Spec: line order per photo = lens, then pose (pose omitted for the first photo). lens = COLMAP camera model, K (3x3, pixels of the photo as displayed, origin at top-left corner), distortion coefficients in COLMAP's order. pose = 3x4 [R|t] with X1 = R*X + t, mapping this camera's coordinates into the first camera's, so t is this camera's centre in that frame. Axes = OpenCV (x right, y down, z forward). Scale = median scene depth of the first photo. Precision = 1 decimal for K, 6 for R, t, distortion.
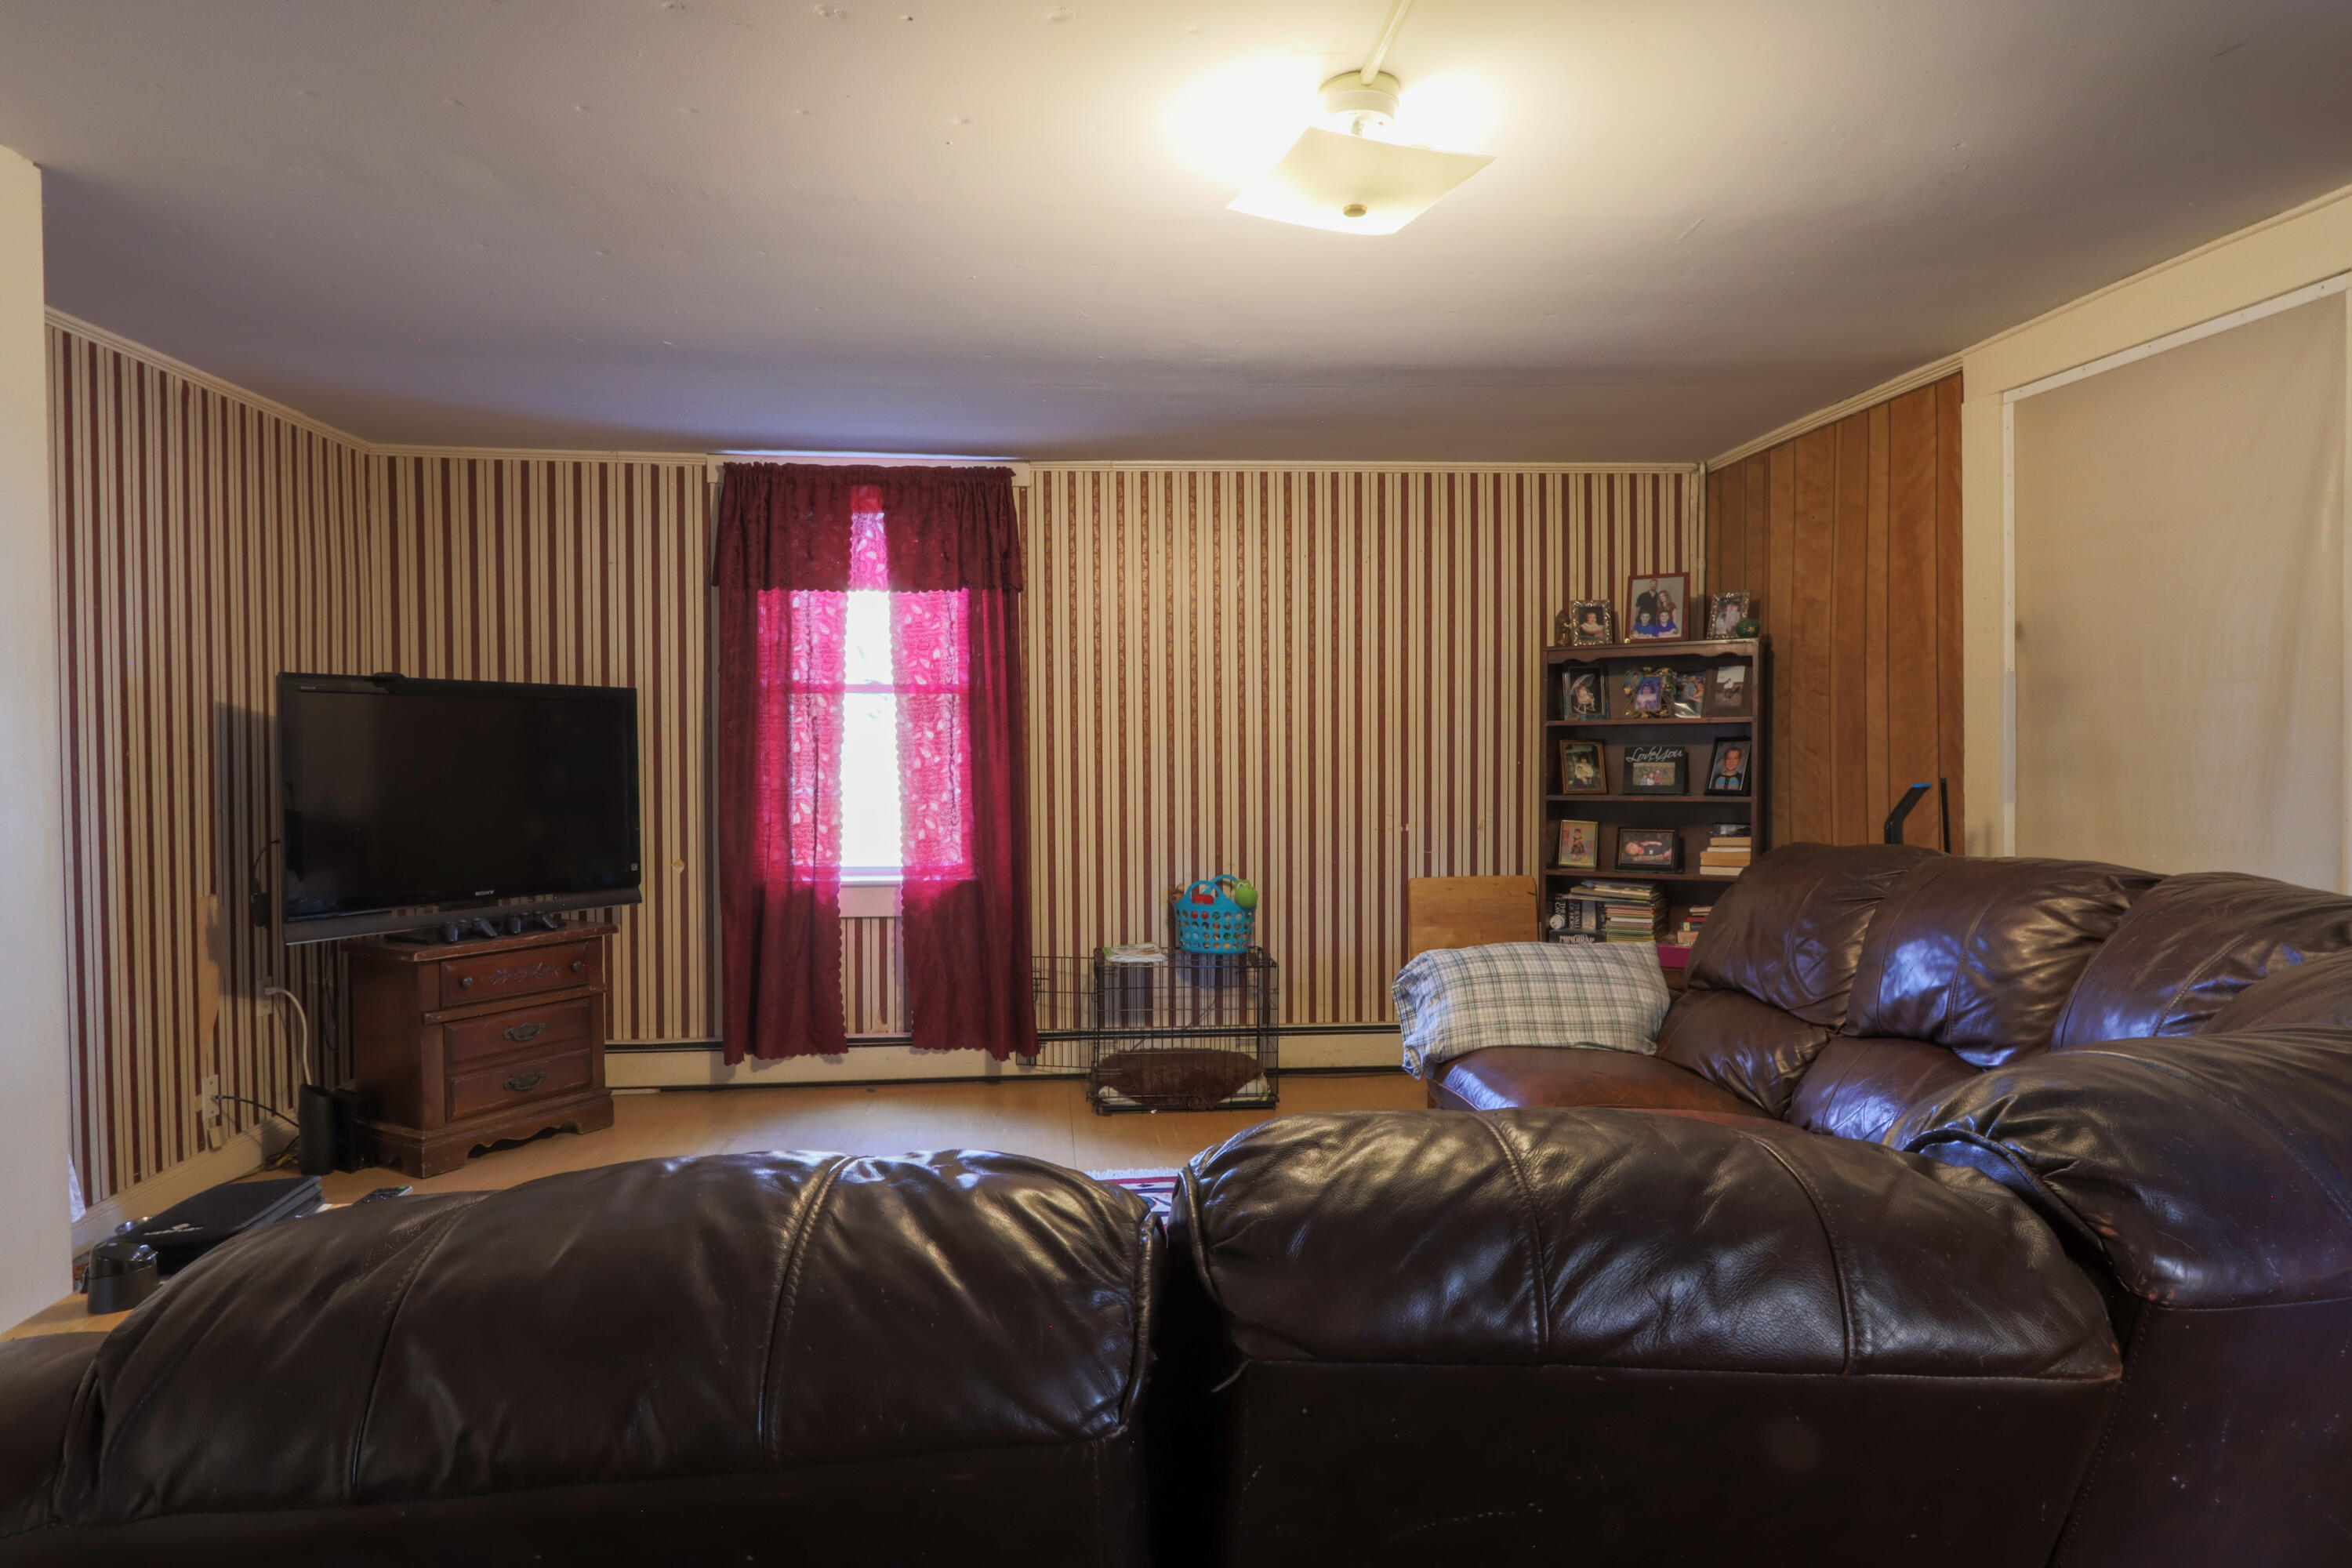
lens RADIAL K [[1338.0, 0, 1176.7], [0, 1338.0, 782.9], [0, 0, 1]] dist [-0.000021, 0.001356]
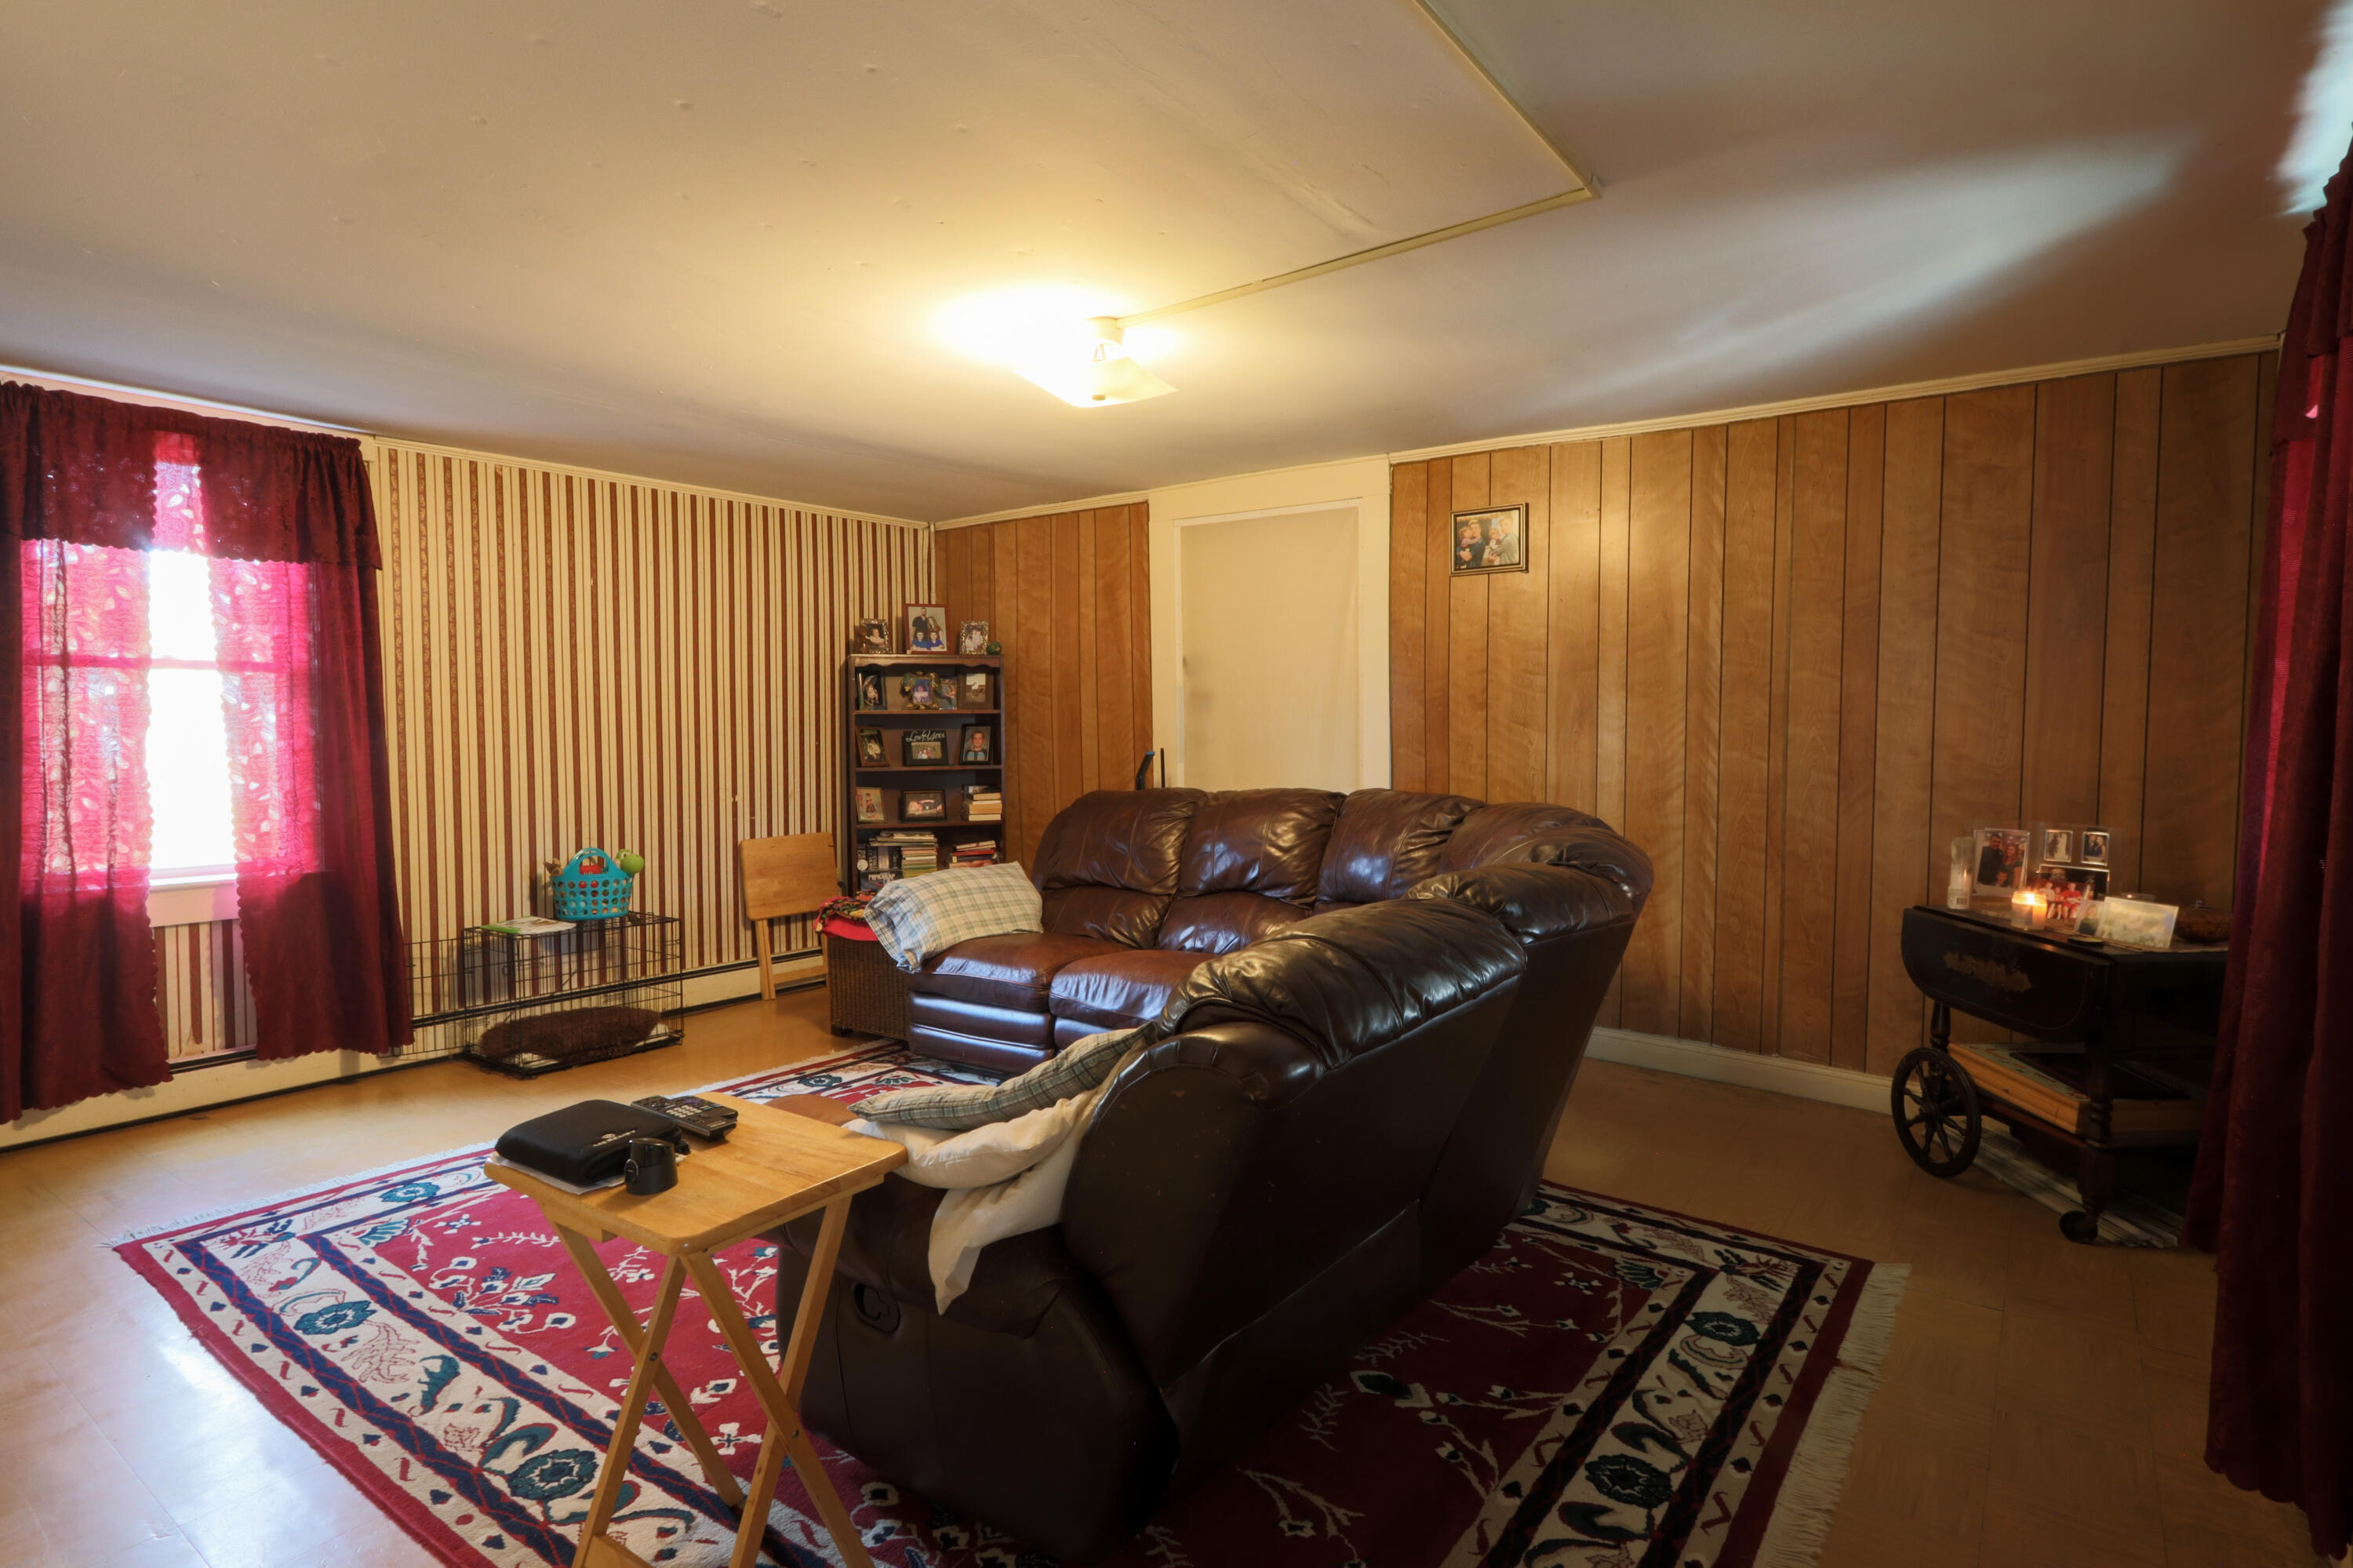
lens RADIAL K [[1232.1, 0, 1176.7], [0, 1232.1, 785.1], [0, 0, 1]] dist [-0.003185, 0.000503]
pose [[0.663782, -0.032903, 0.747202, -0.405533], [0.022324, 0.999458, 0.024179, 0.003847], [-0.747593, 0.000631, 0.664157, -0.025901]]
